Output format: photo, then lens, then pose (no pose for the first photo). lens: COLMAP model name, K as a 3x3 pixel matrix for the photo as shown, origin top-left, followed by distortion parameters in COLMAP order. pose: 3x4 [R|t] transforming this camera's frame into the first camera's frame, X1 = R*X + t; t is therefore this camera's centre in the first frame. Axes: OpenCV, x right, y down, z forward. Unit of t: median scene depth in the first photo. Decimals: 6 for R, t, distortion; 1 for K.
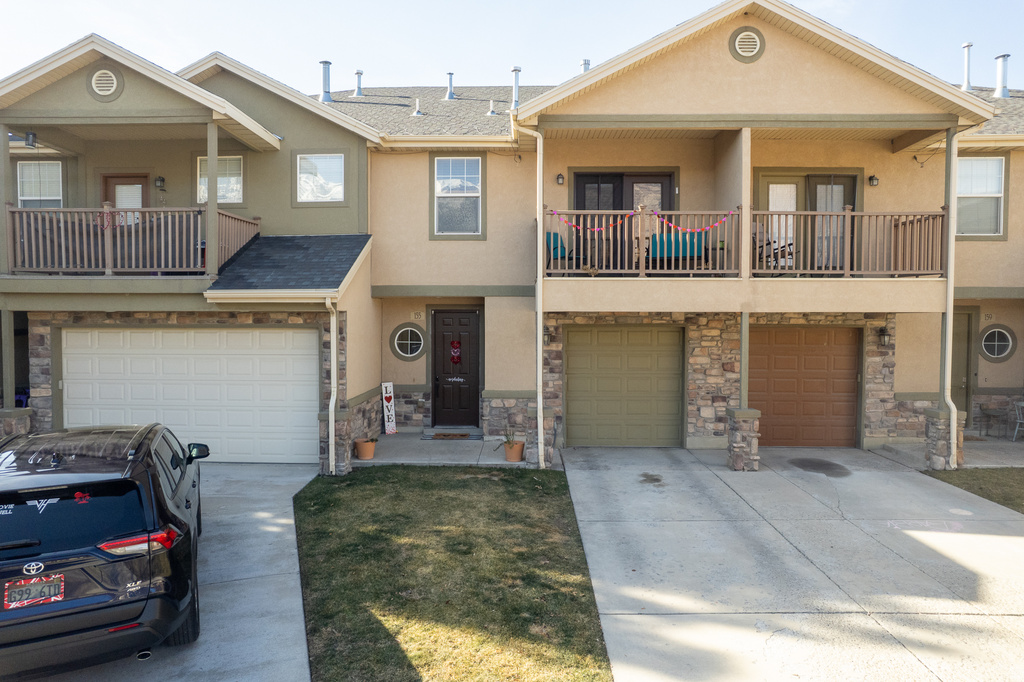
lens RADIAL K [[665.7, 0, 512.0], [0, 665.7, 341.0], [0, 0, 1]] dist [-0.083127, 0.074148]
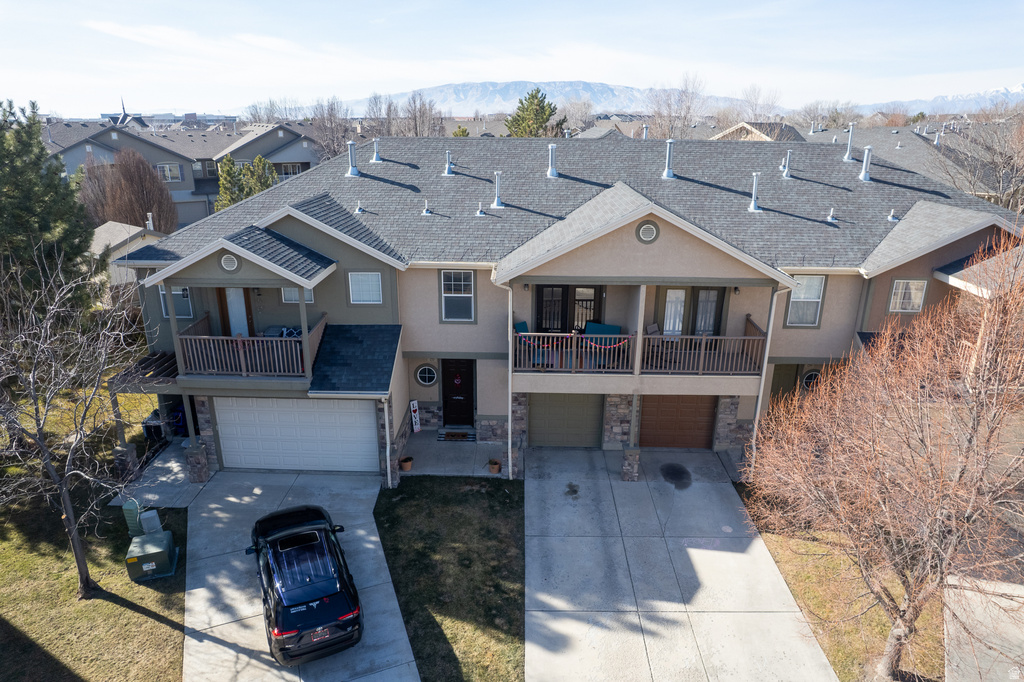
lens RADIAL K [[654.7, 0, 512.0], [0, 654.7, 341.0], [0, 0, 1]] dist [-0.076241, 0.067039]
pose [[0.999961, 0.003713, 0.007963, 0.033923], [-0.005885, 0.956002, 0.293301, -0.643743], [-0.006523, -0.293337, 0.955987, -0.508763]]
